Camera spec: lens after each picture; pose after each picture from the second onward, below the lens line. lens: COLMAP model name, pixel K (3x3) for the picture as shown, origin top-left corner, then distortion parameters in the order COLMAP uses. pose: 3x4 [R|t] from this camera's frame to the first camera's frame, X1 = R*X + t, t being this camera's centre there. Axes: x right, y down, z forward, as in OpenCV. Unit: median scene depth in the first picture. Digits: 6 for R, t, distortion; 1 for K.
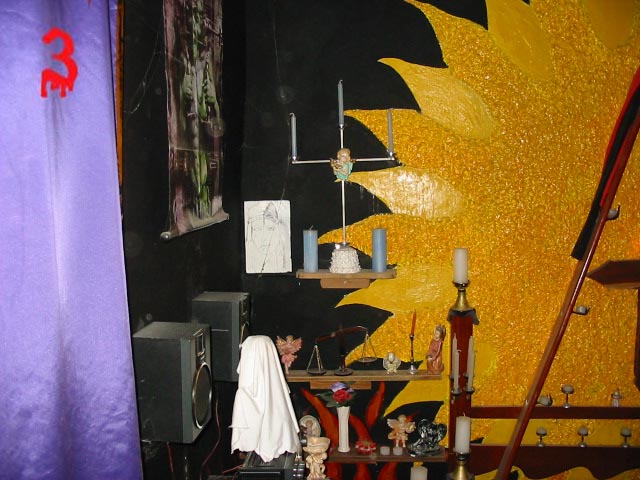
lens RADIAL K [[680.3, 0, 342.5], [0, 680.3, 255.6], [0, 0, 1]] dist [-0.109570, 0.000000]
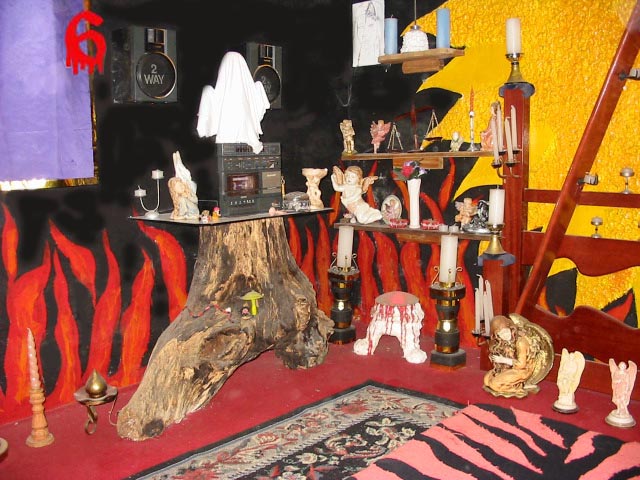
lens RADIAL K [[680.3, 0, 319.3], [0, 680.3, 234.8], [0, 0, 1]] dist [-0.109570, 0.000000]
pose [[0.775445, 0.084102, -0.625789, 0.563397], [-0.069151, 0.996440, 0.048227, 0.262793], [0.627617, 0.005876, 0.778500, 0.075797]]
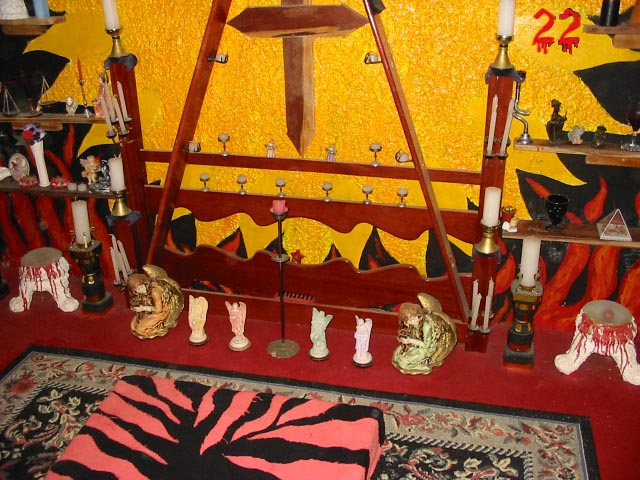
lens RADIAL K [[680.3, 0, 328.8], [0, 680.3, 246.2], [0, 0, 1]] dist [-0.109570, 0.000000]
pose [[0.987723, 0.064723, -0.142178, 0.640785], [-0.015054, 0.945332, 0.325763, 0.017599], [0.155490, -0.319623, 0.934700, 0.007432]]
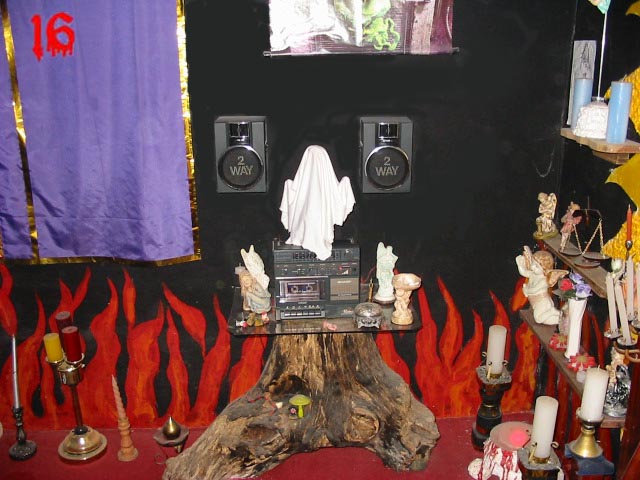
lens RADIAL K [[680.3, 0, 316.6], [0, 680.3, 252.6], [0, 0, 1]] dist [-0.109570, 0.000000]
pose [[0.087412, 0.319733, -0.943467, 0.711829], [-0.104480, 0.944811, 0.310508, -0.051229], [0.990678, 0.071431, 0.115993, 0.595394]]
